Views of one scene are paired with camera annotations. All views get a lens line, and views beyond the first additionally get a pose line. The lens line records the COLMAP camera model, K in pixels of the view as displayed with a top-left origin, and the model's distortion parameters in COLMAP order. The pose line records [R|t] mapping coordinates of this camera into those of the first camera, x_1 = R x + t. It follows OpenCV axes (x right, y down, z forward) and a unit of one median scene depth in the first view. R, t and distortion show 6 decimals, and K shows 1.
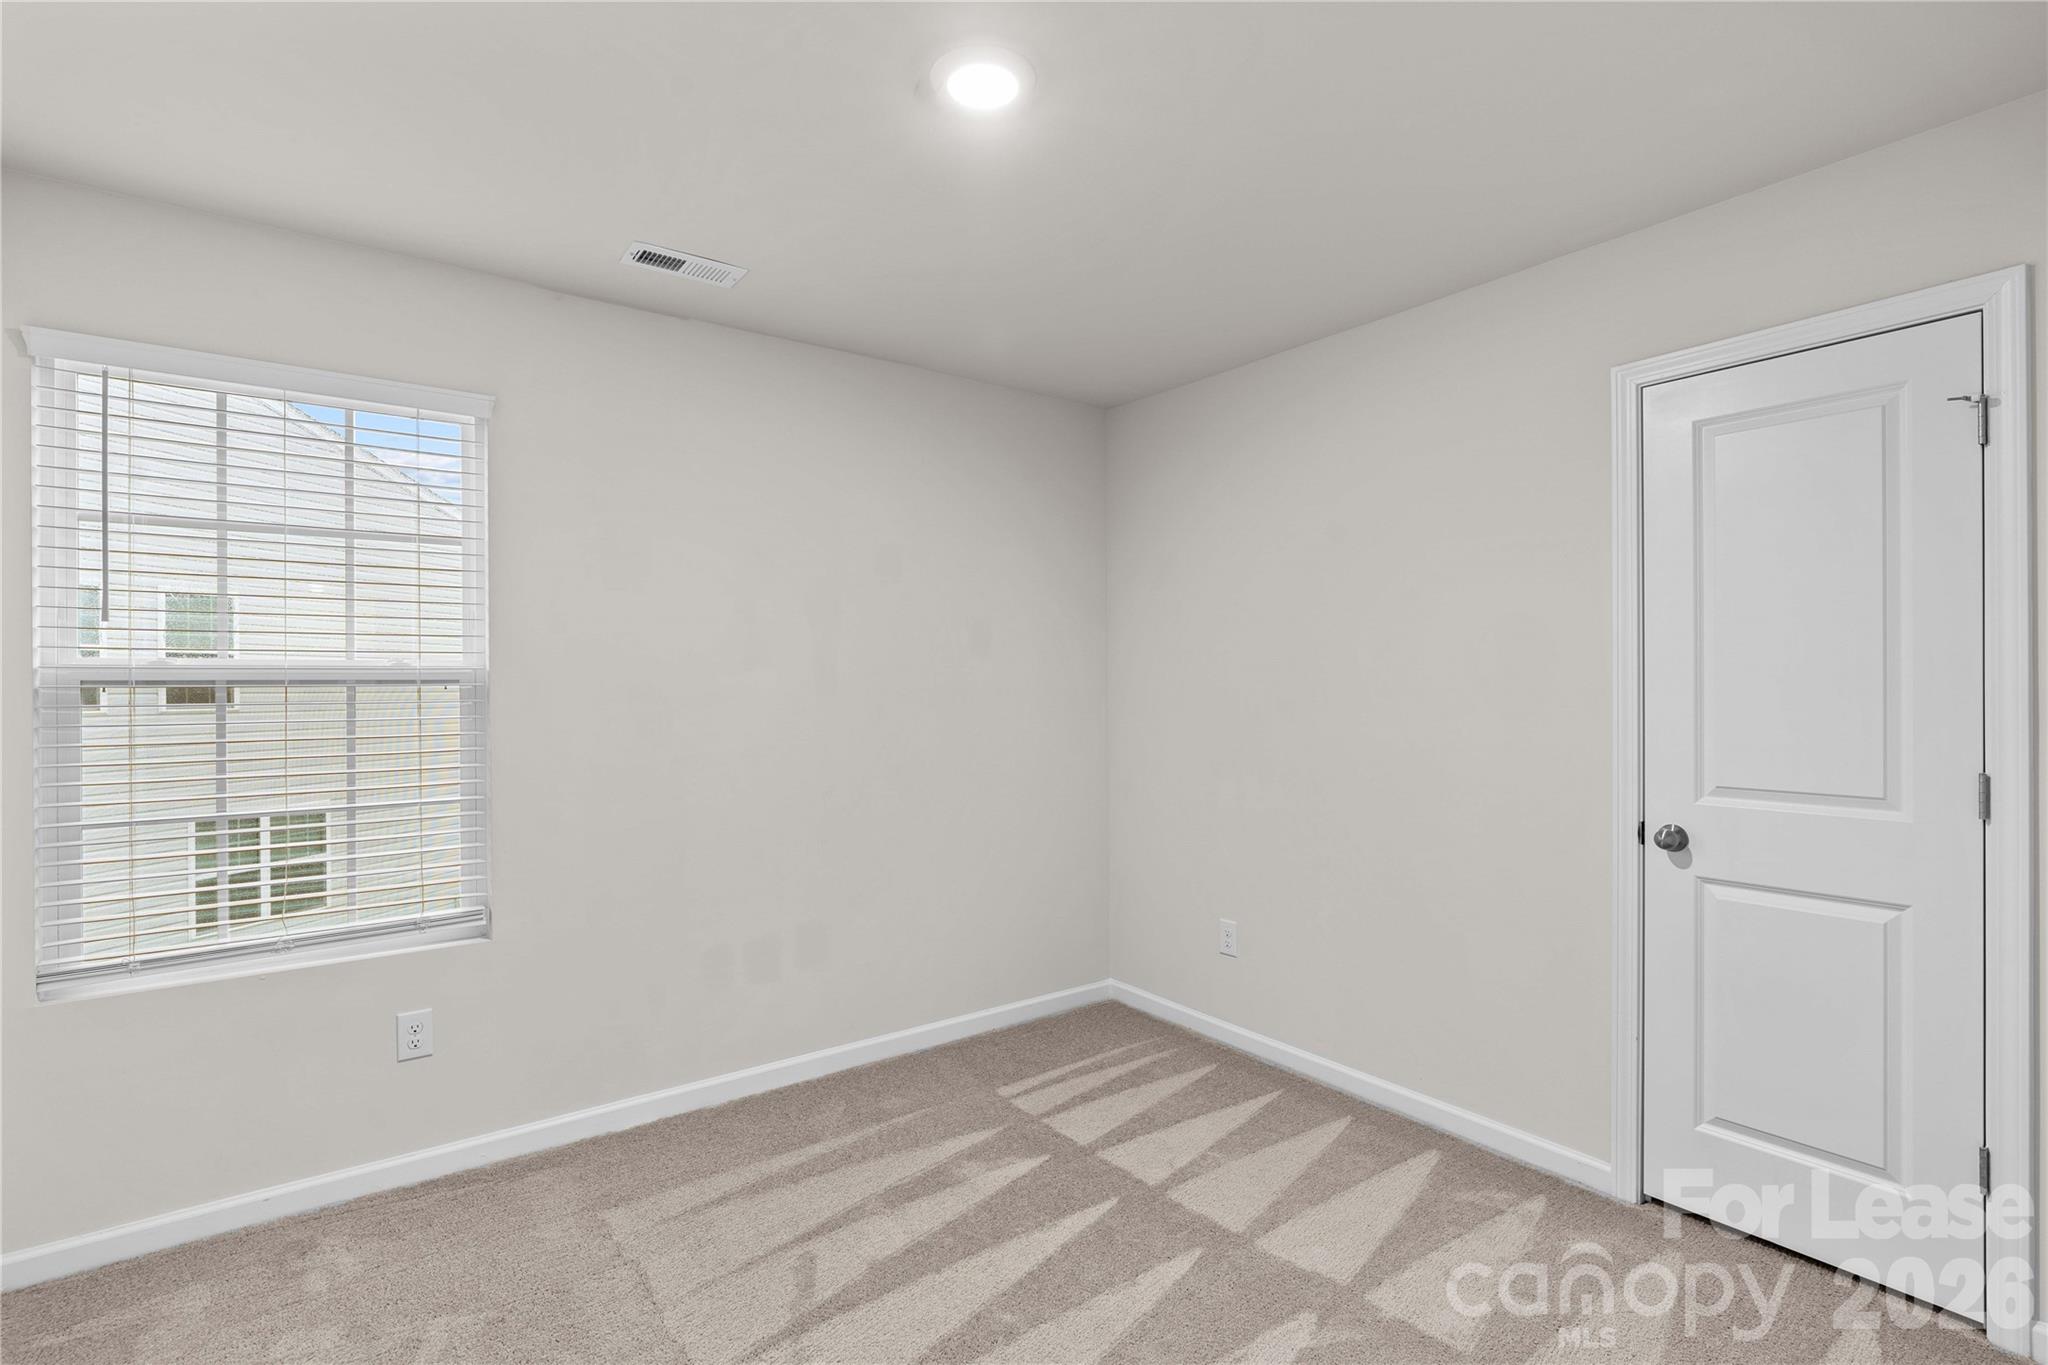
lens RADIAL K [[970.9, 0, 1024.0], [0, 970.9, 682.5], [0, 0, 1]] dist [0.015505, -0.000587]
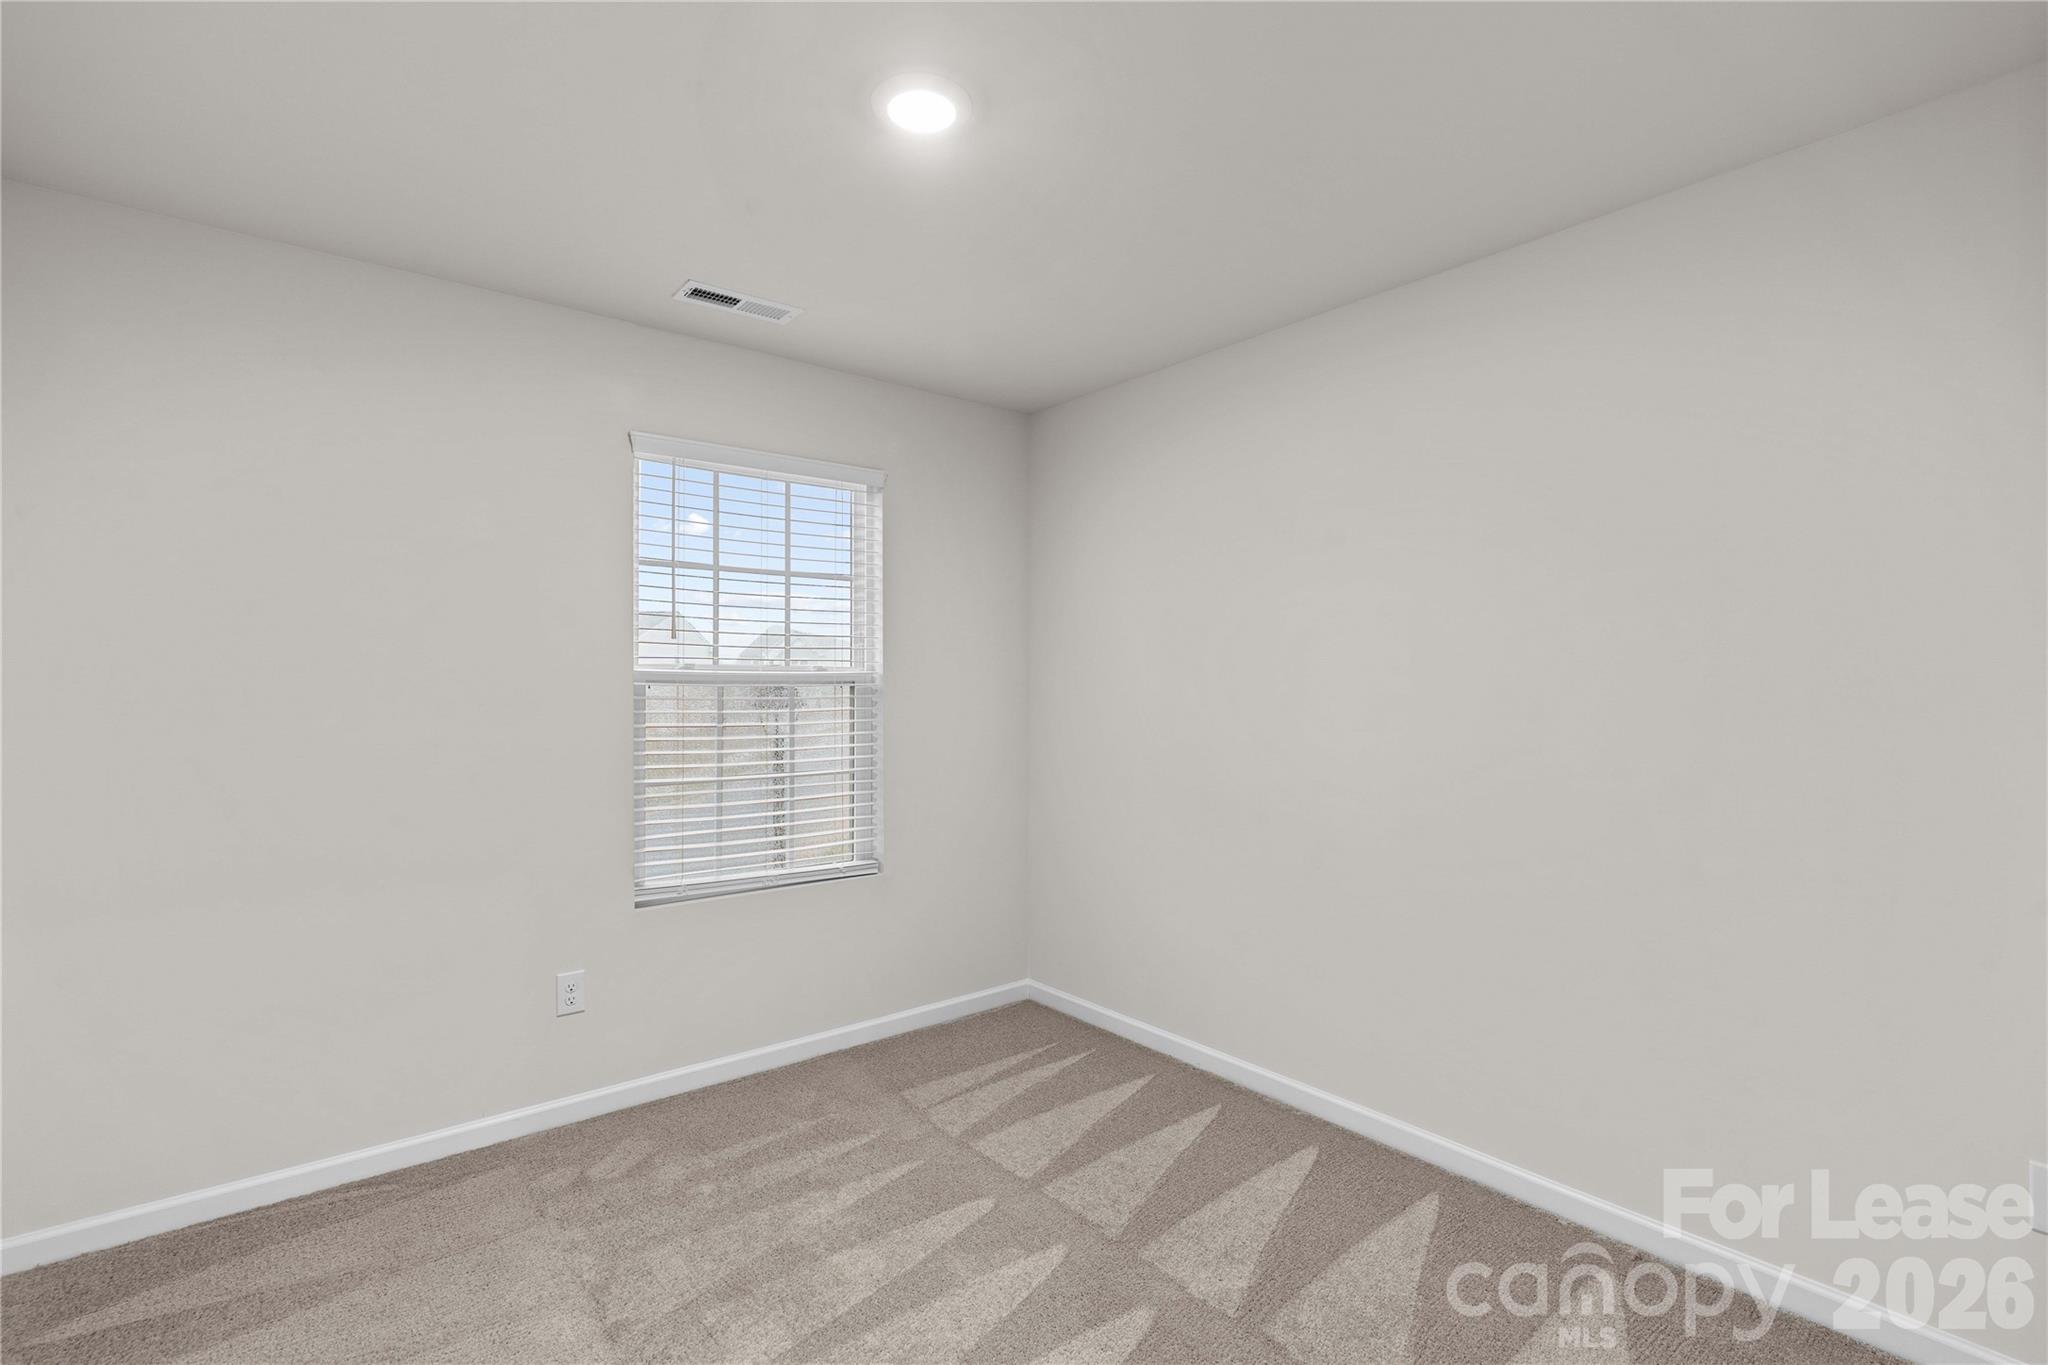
lens RADIAL K [[984.8, 0, 959.8], [0, 984.8, 673.6], [0, 0, 1]] dist [0.000326, 0.000229]
pose [[0.998667, 0.007309, 0.051091, -0.154676], [-0.006668, 0.999897, -0.012703, 0.000817], [-0.051179, 0.012346, 0.998613, -0.111427]]
